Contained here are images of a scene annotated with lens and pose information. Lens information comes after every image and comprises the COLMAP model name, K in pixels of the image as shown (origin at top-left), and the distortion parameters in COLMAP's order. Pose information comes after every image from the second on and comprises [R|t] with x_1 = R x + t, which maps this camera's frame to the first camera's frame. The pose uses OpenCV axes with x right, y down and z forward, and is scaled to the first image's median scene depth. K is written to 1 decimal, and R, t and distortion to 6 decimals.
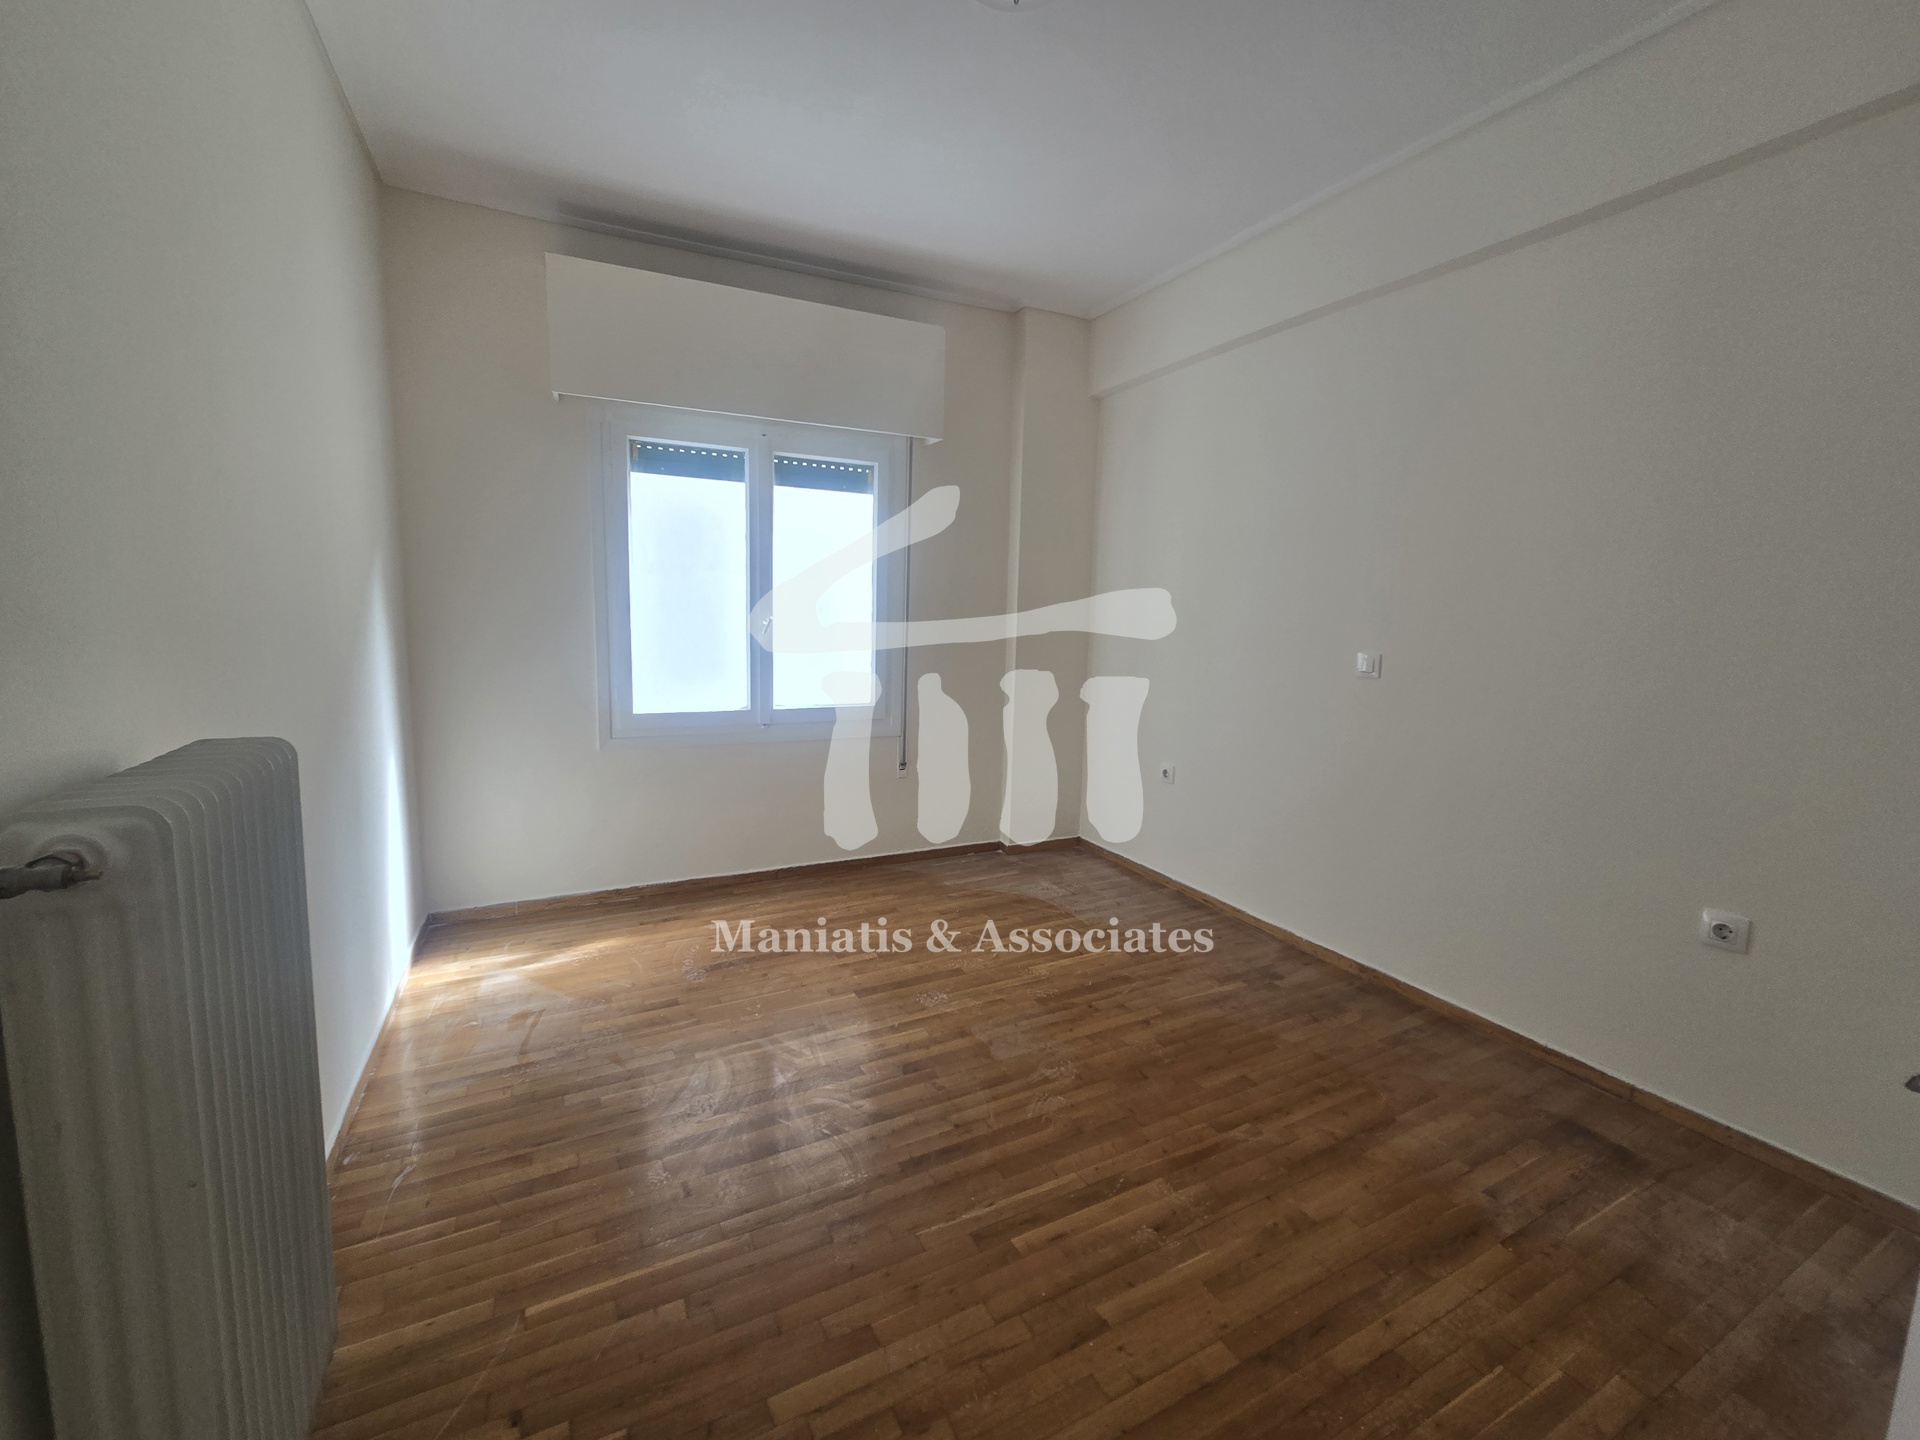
lens RADIAL K [[795.2, 0, 962.4], [0, 795.2, 709.4], [0, 0, 1]] dist [-0.001767, 0.000966]
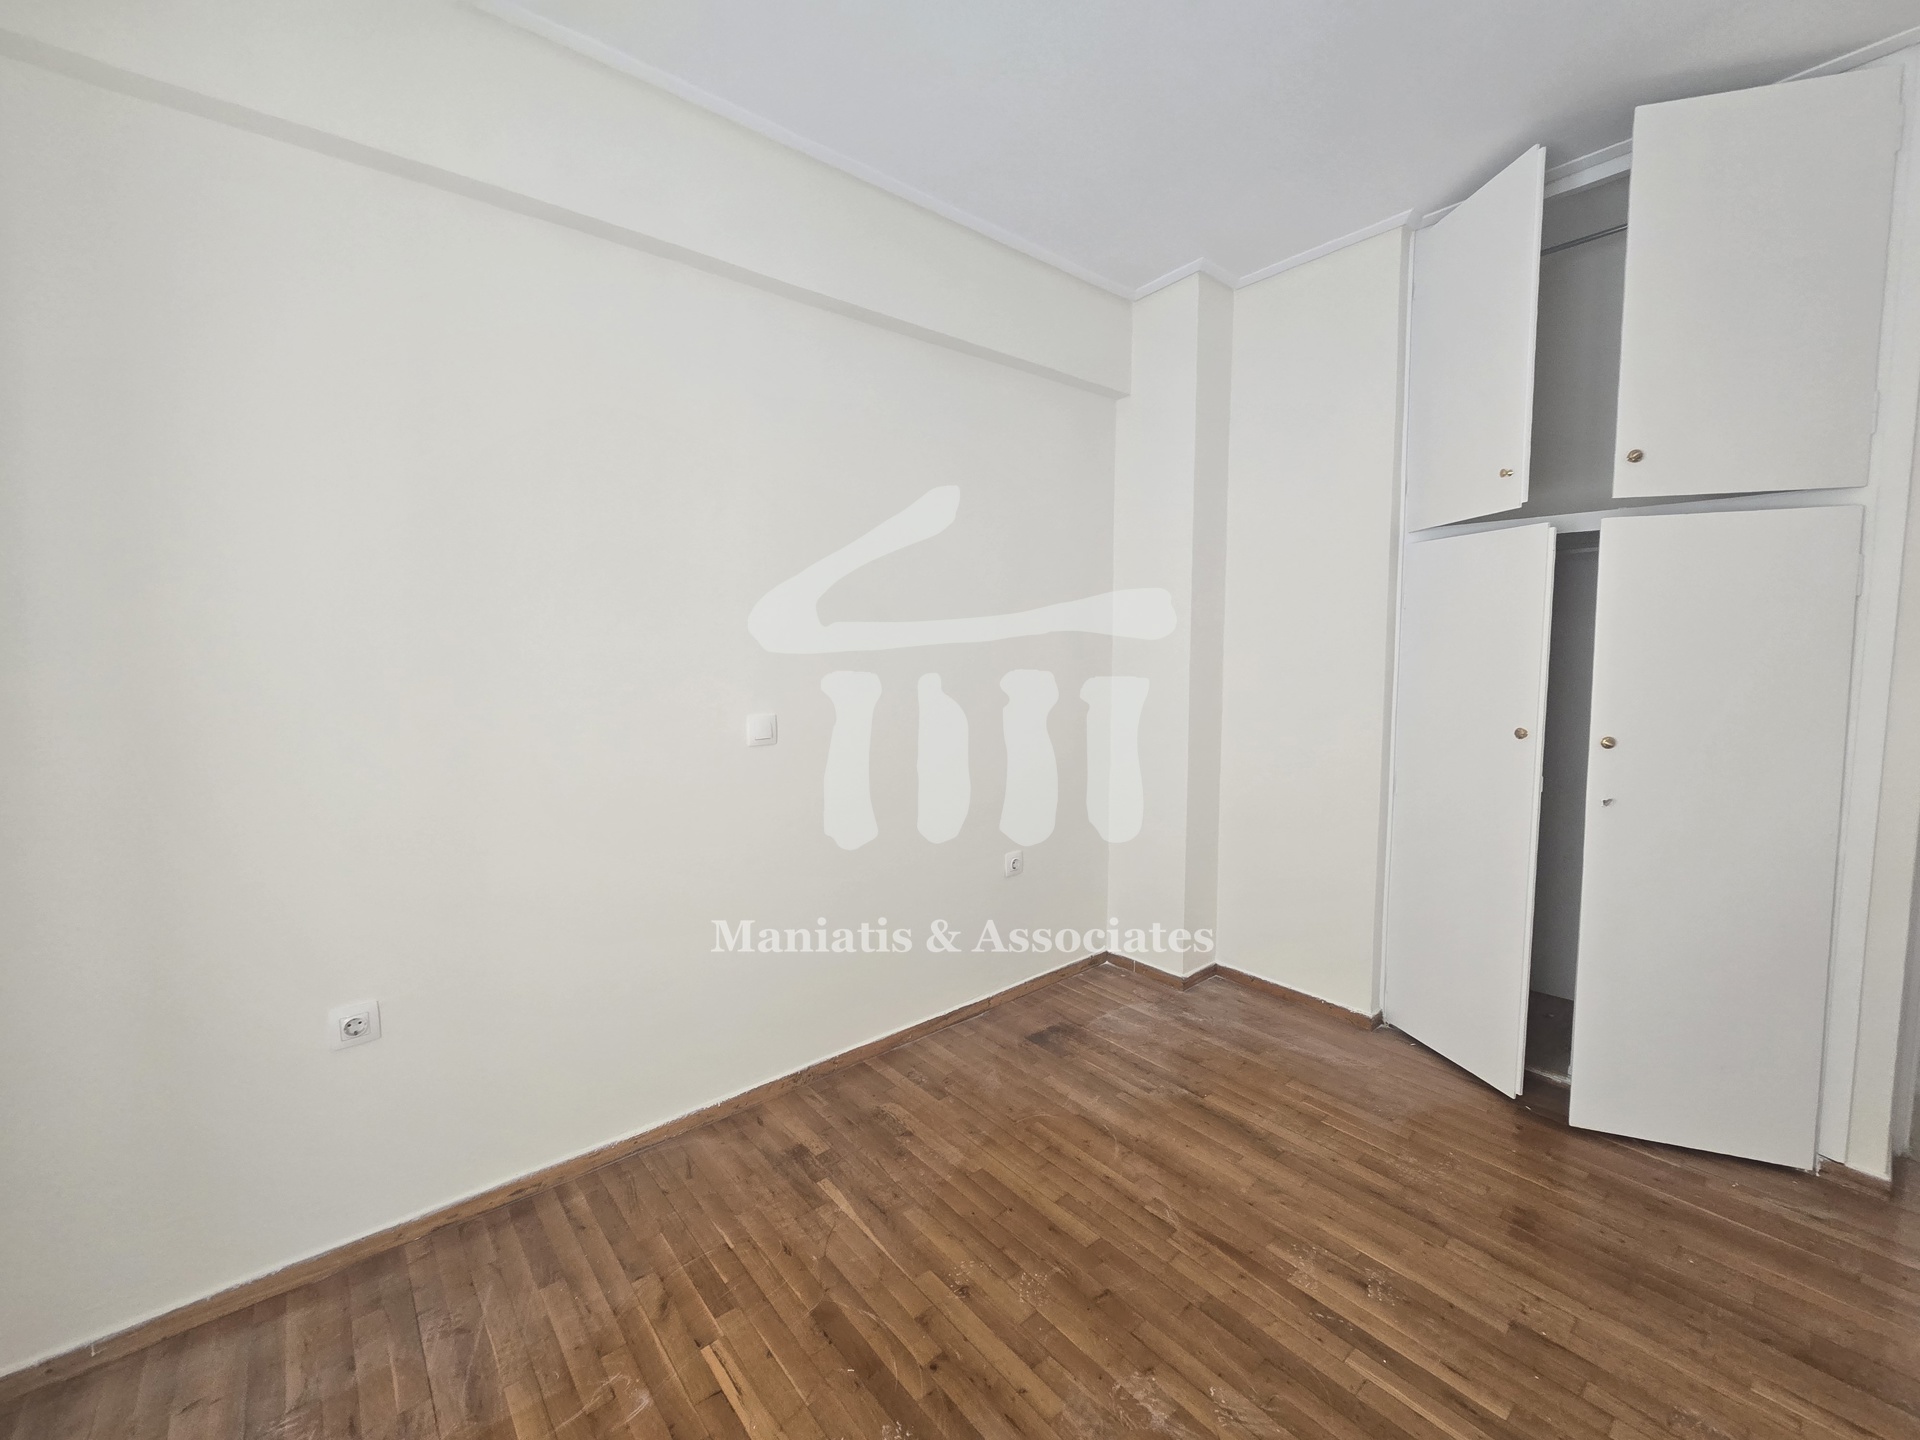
lens RADIAL K [[785.5, 0, 960.9], [0, 785.5, 707.4], [0, 0, 1]] dist [-0.001655, -0.000613]
pose [[-0.216413, -0.105695, 0.970564, -0.574297], [0.114686, 0.984488, 0.132784, -0.289862], [-0.969542, 0.140046, -0.200934, 1.682308]]
